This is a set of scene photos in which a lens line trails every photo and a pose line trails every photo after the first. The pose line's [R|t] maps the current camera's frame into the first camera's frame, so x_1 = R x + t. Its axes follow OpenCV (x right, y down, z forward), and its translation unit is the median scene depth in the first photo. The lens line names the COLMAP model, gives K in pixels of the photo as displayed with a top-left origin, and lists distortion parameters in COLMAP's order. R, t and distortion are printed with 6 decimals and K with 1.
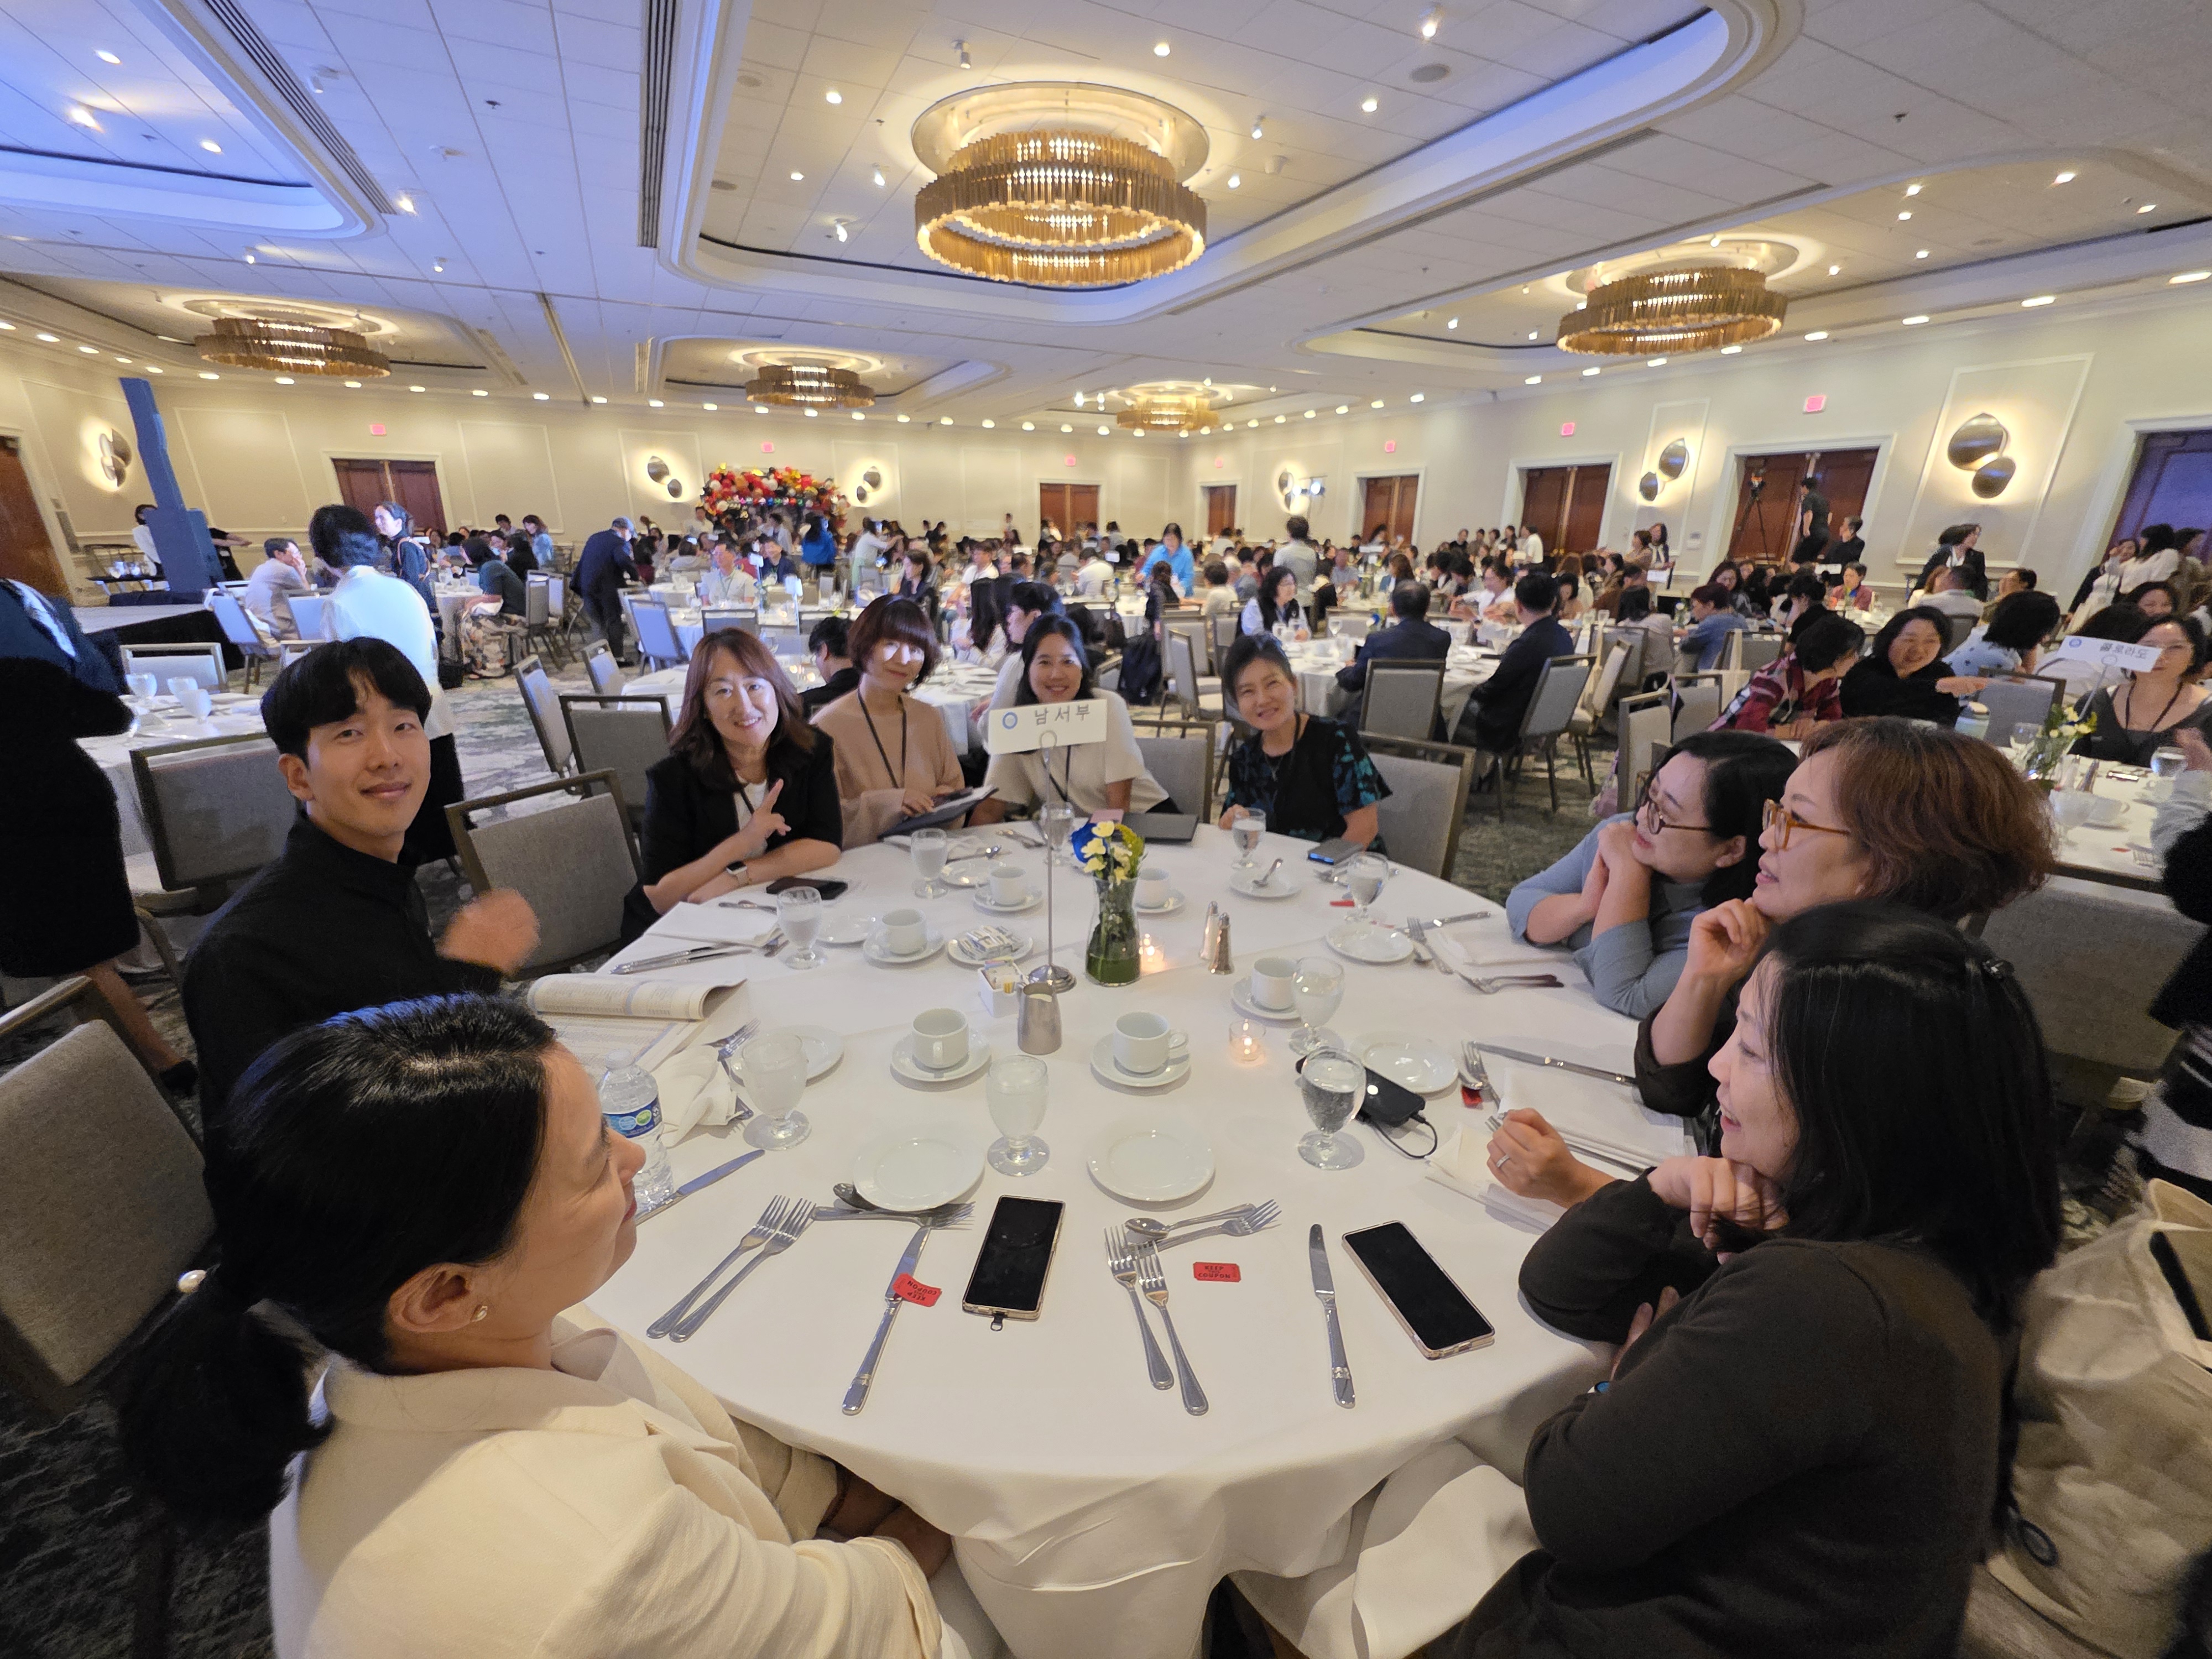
lens RADIAL K [[878.0, 0, 1106.0], [0, 878.0, 829.5], [0, 0, 1]] dist [-0.000317, 0.000119]
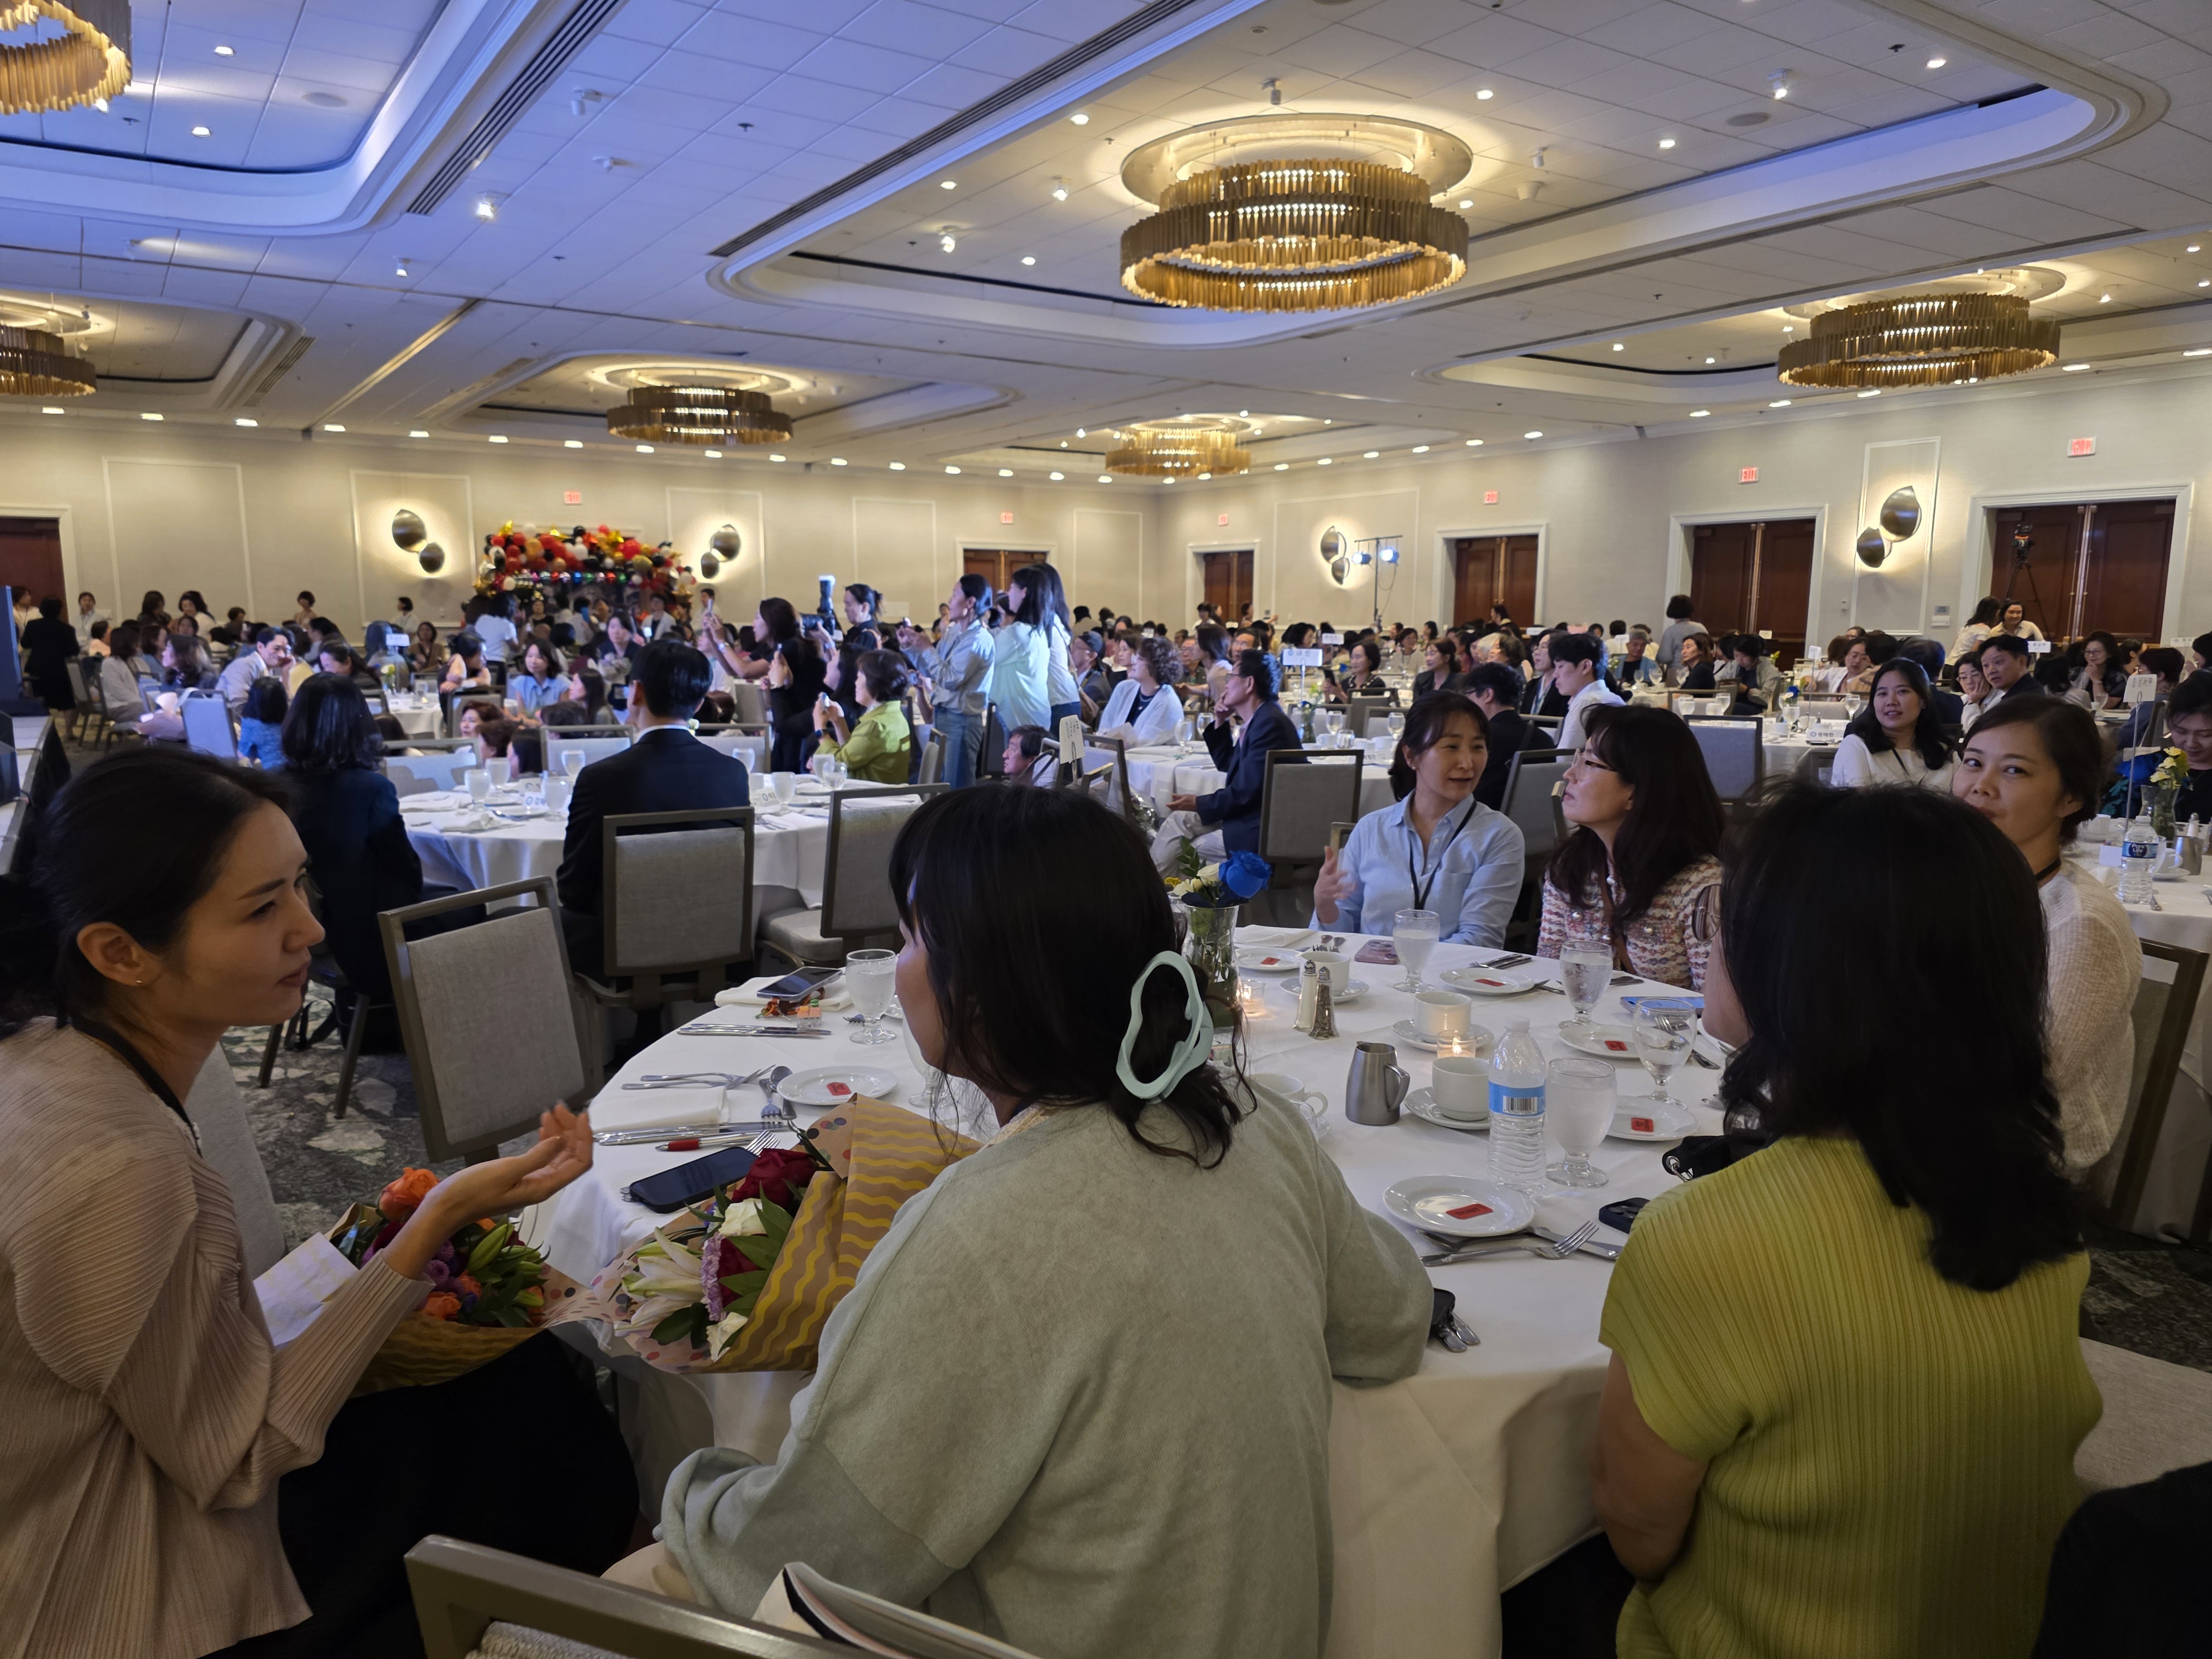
lens RADIAL K [[1500.5, 0, 1106.0], [0, 1500.5, 829.5], [0, 0, 1]] dist [0.025495, -0.009694]
pose [[0.991018, -0.028526, 0.130652, -0.174260], [0.052916, 0.980893, -0.187214, 0.042592], [-0.122815, 0.192446, 0.973592, -0.105472]]
